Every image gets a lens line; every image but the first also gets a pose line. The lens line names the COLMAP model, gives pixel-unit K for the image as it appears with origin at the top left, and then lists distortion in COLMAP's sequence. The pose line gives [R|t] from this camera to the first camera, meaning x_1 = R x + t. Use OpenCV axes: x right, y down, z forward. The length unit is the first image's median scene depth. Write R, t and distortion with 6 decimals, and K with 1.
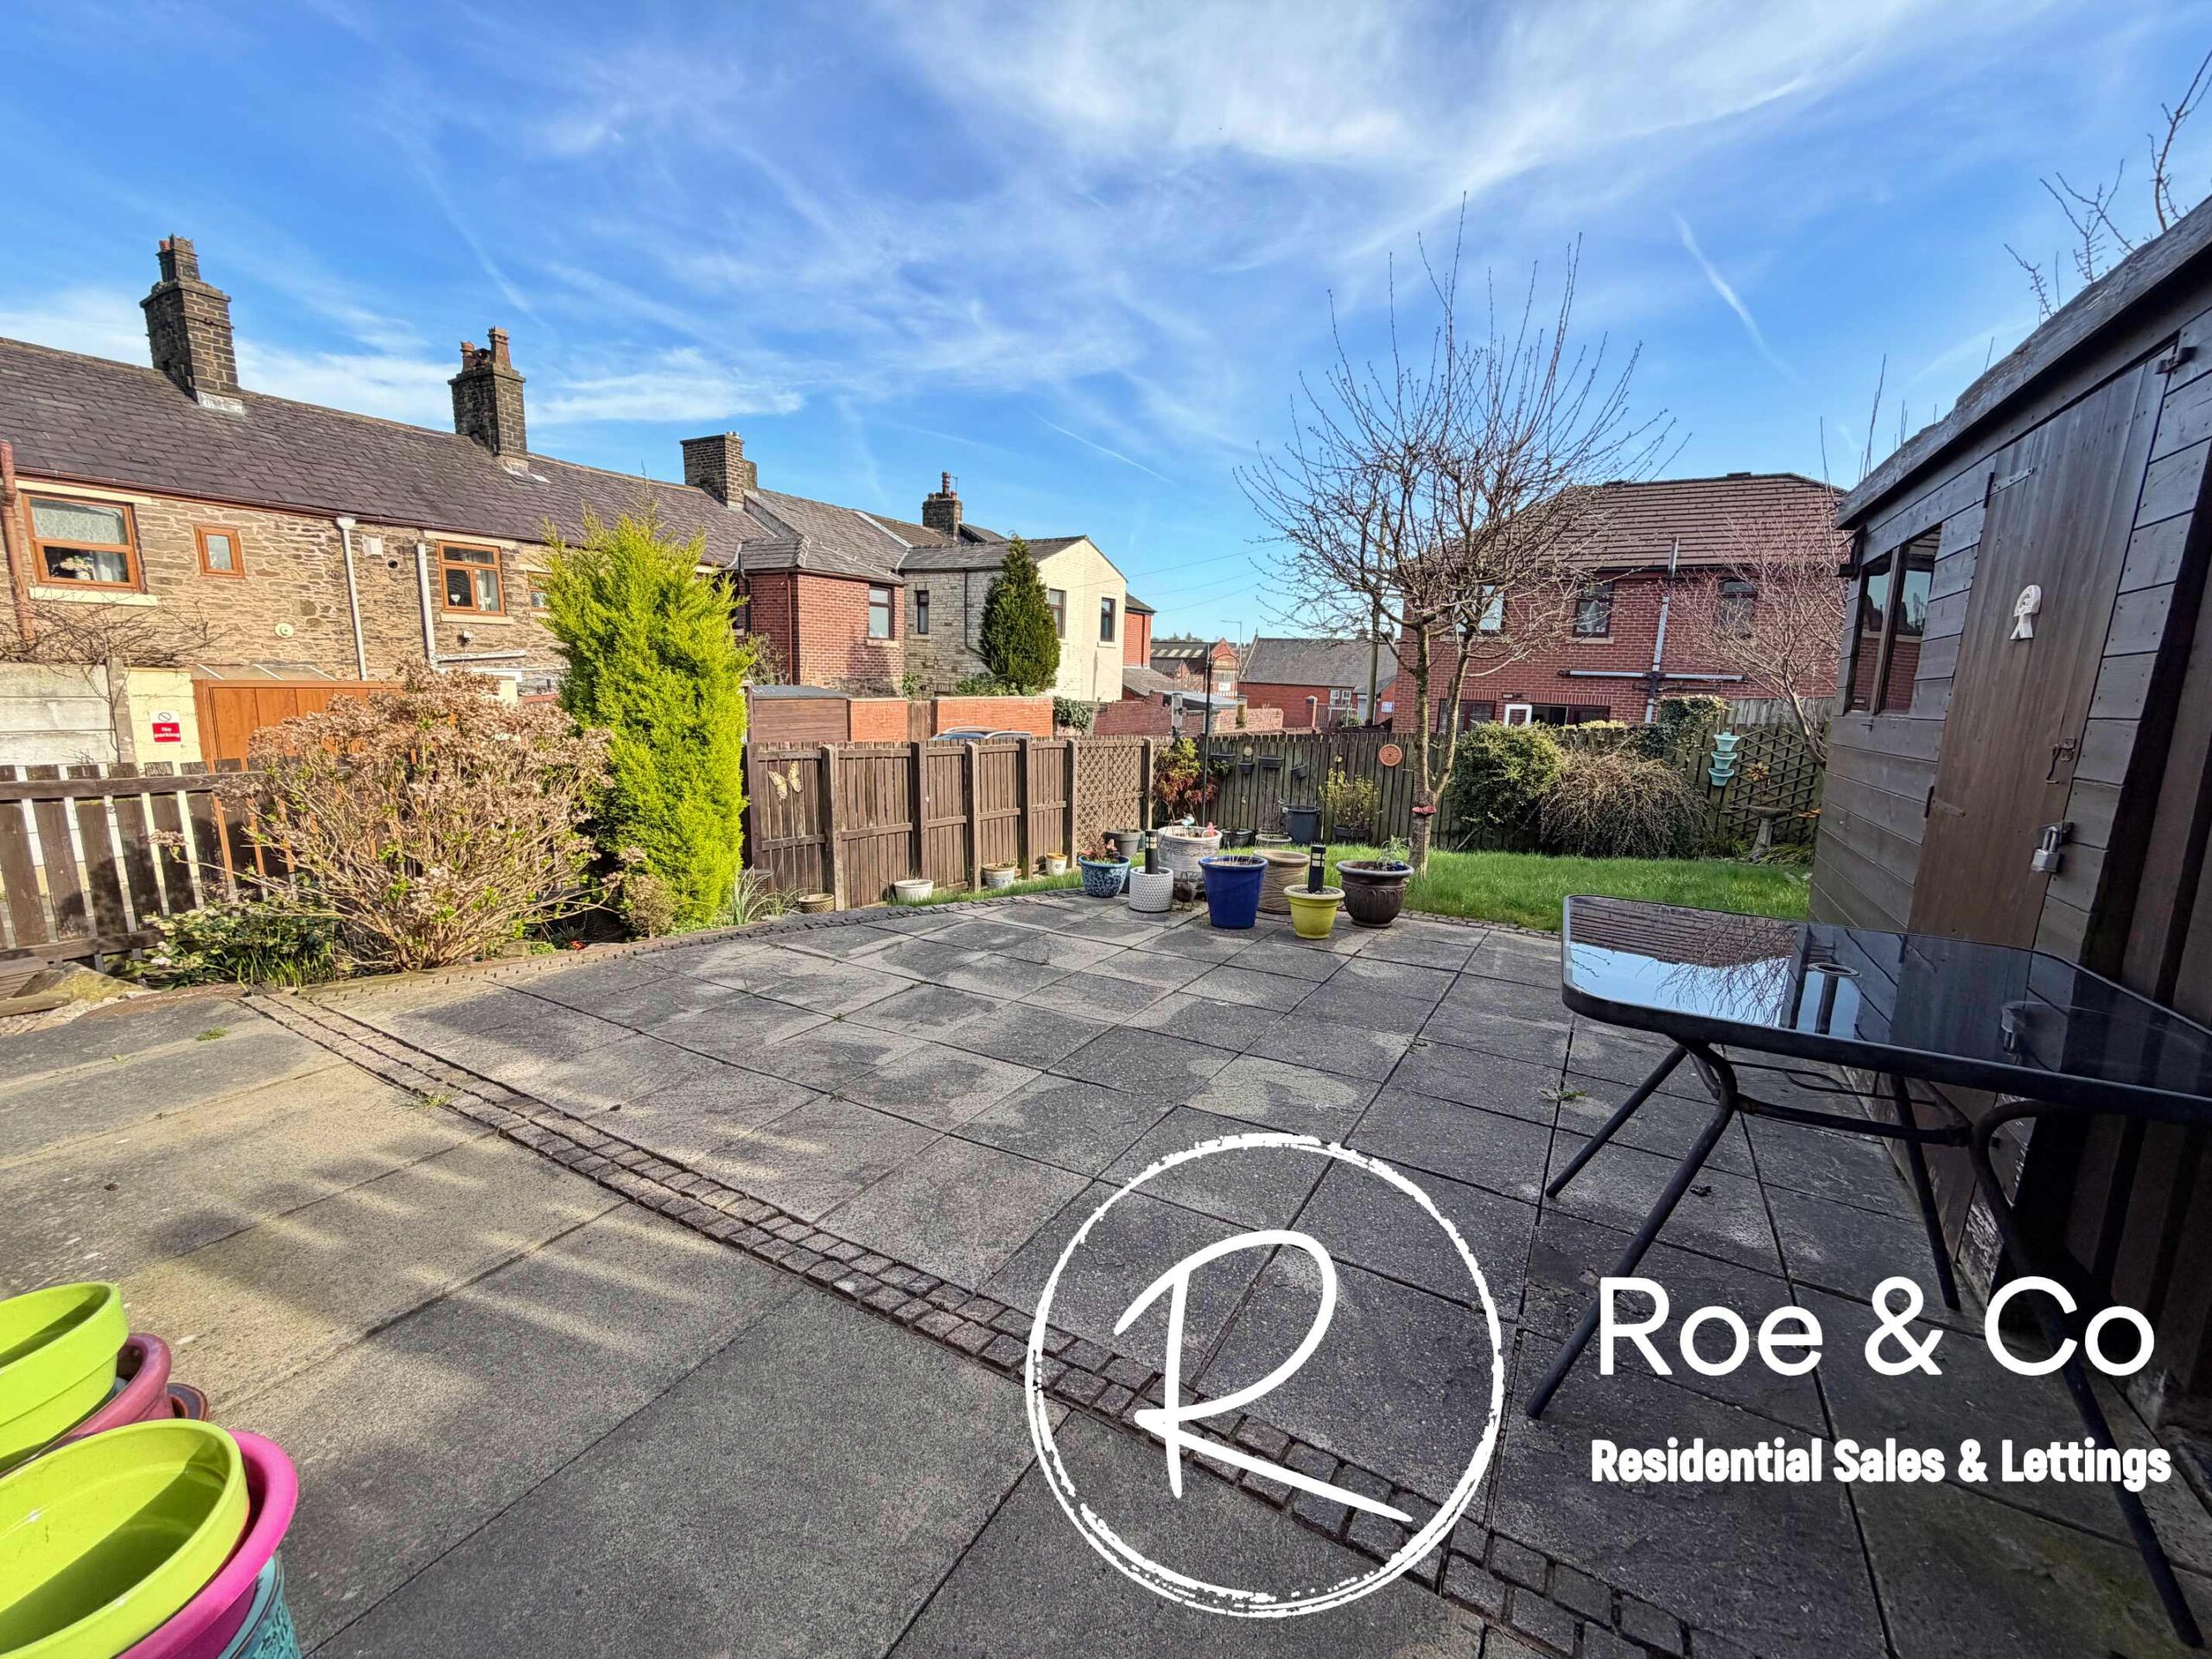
lens RADIAL K [[880.6, 0, 1099.6], [0, 880.6, 823.4], [0, 0, 1]] dist [0.001409, 0.000241]
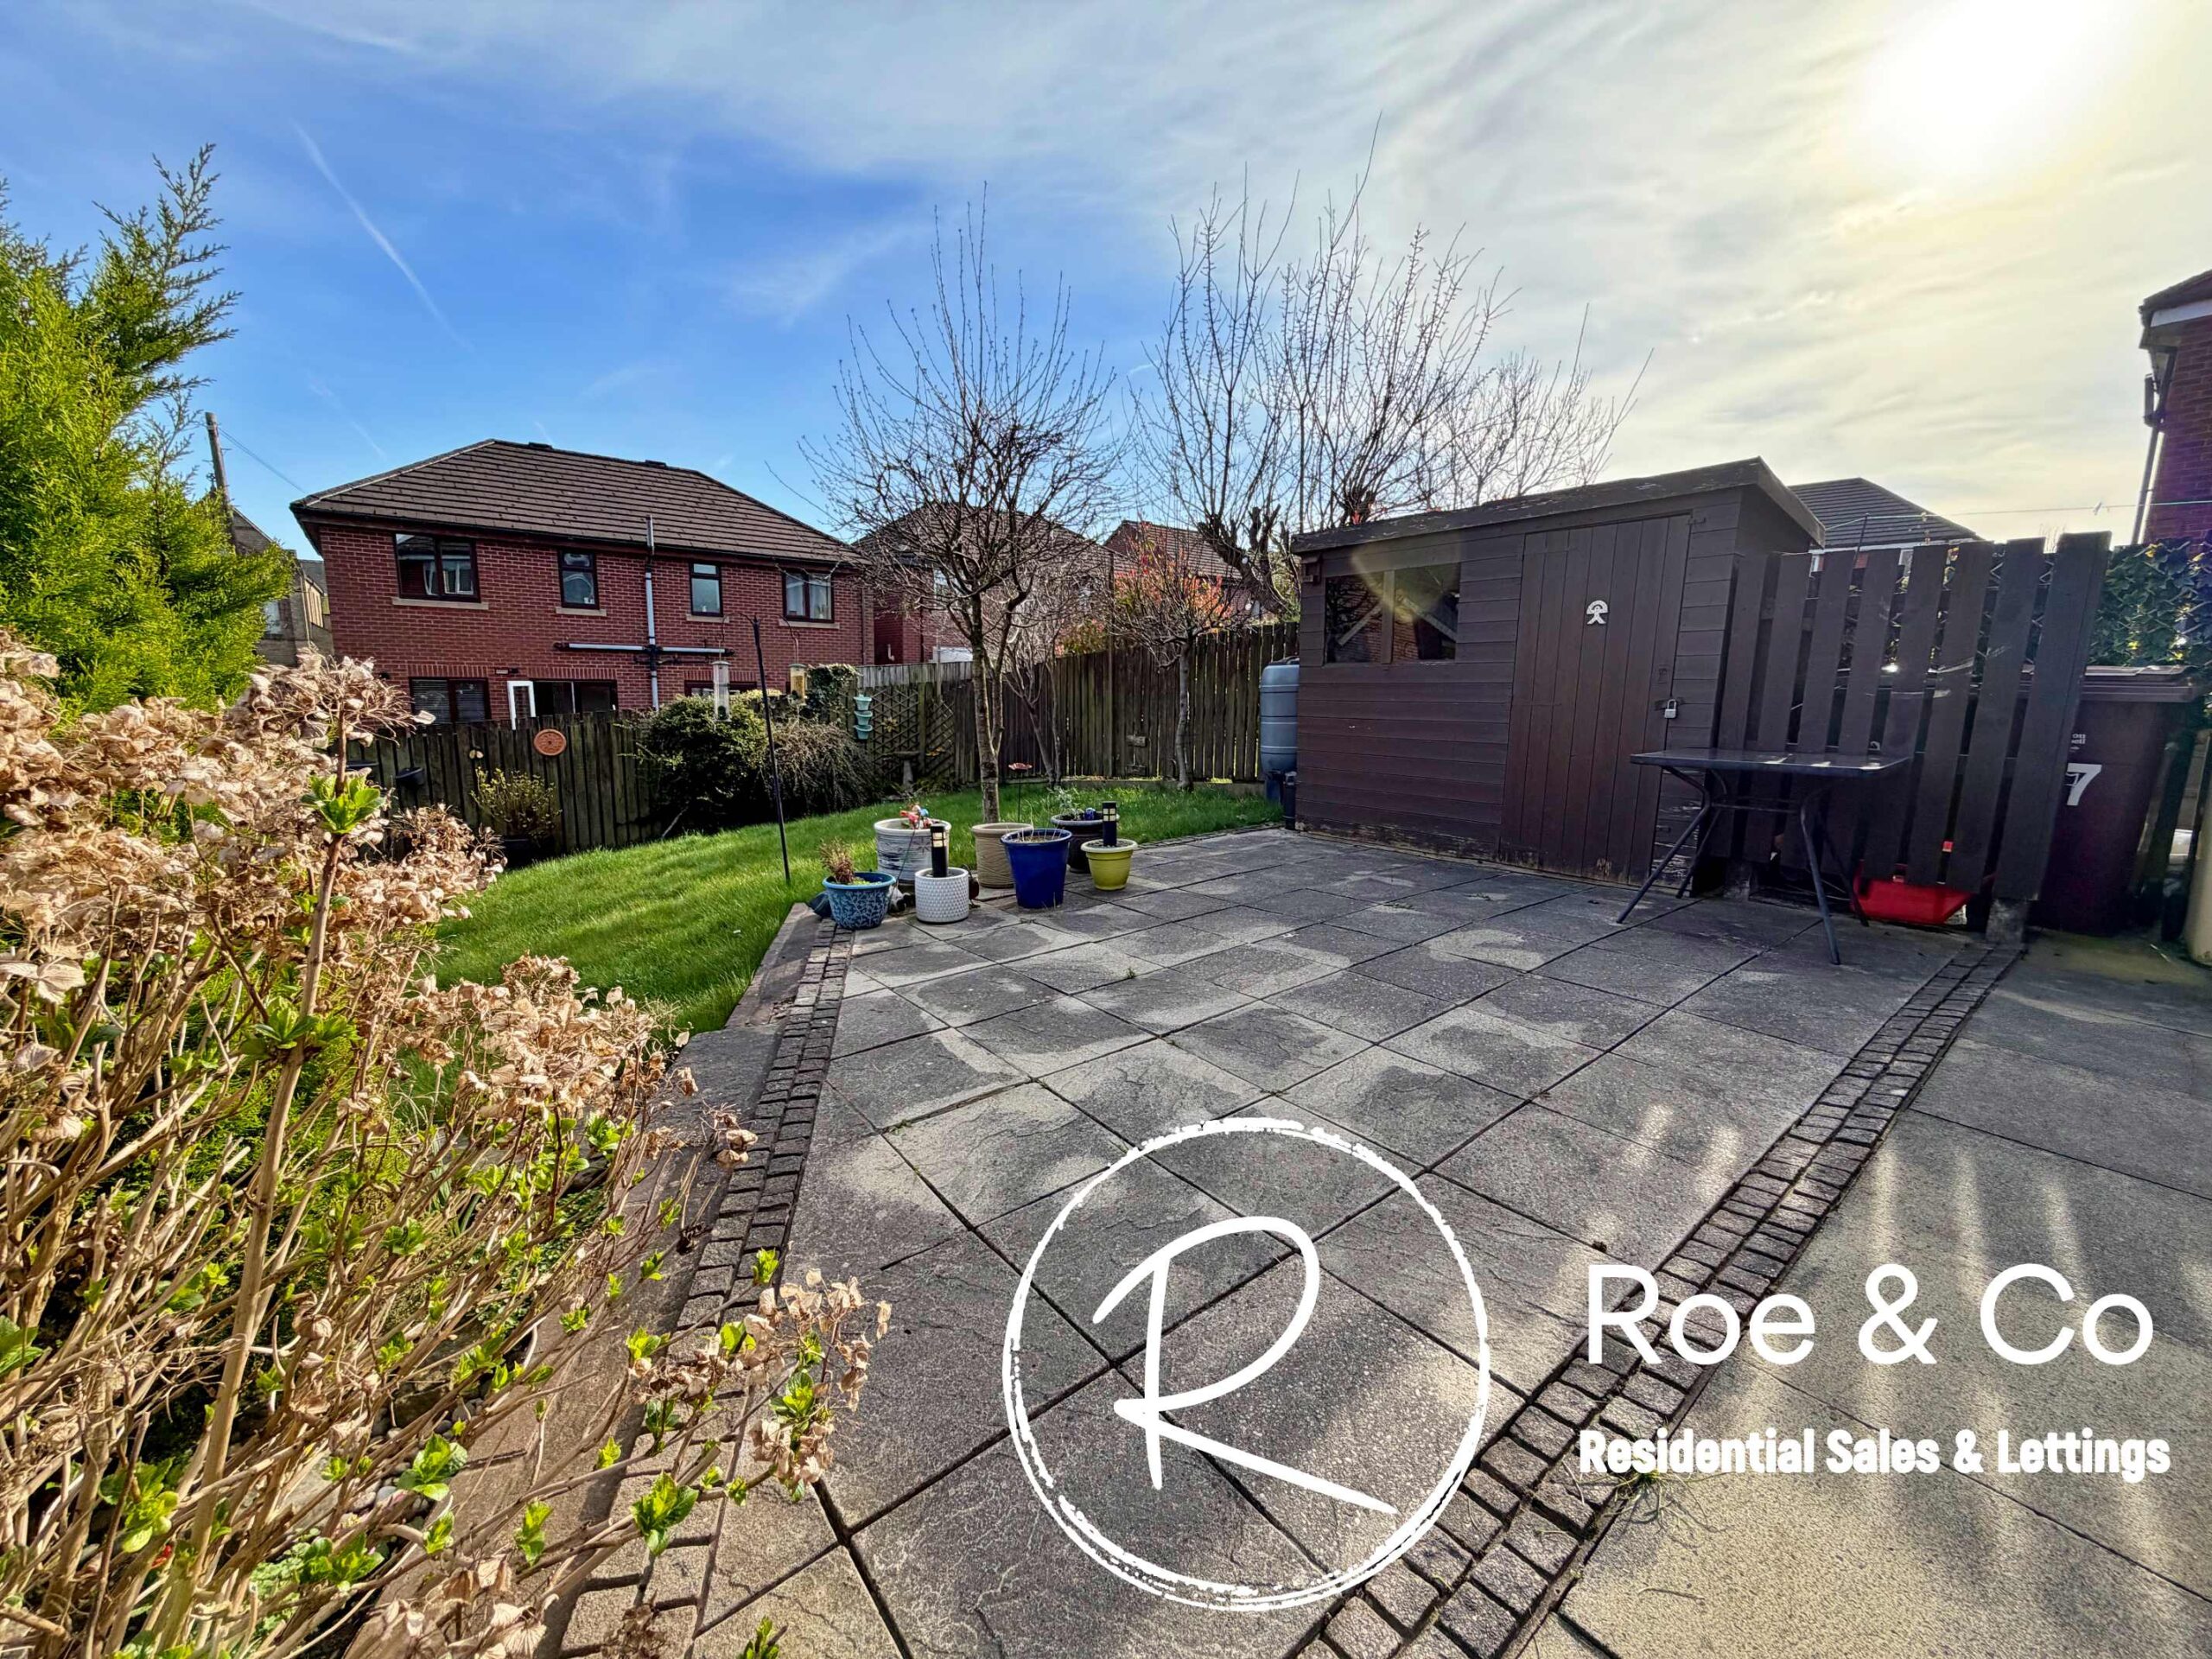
lens RADIAL K [[880.6, 0, 1099.6], [0, 880.6, 823.4], [0, 0, 1]] dist [0.001409, 0.000241]
pose [[0.363081, -0.179030, 0.914396, -0.742146], [0.154734, 0.979326, 0.130302, -0.090343], [-0.918820, 0.094178, 0.383277, 0.623867]]
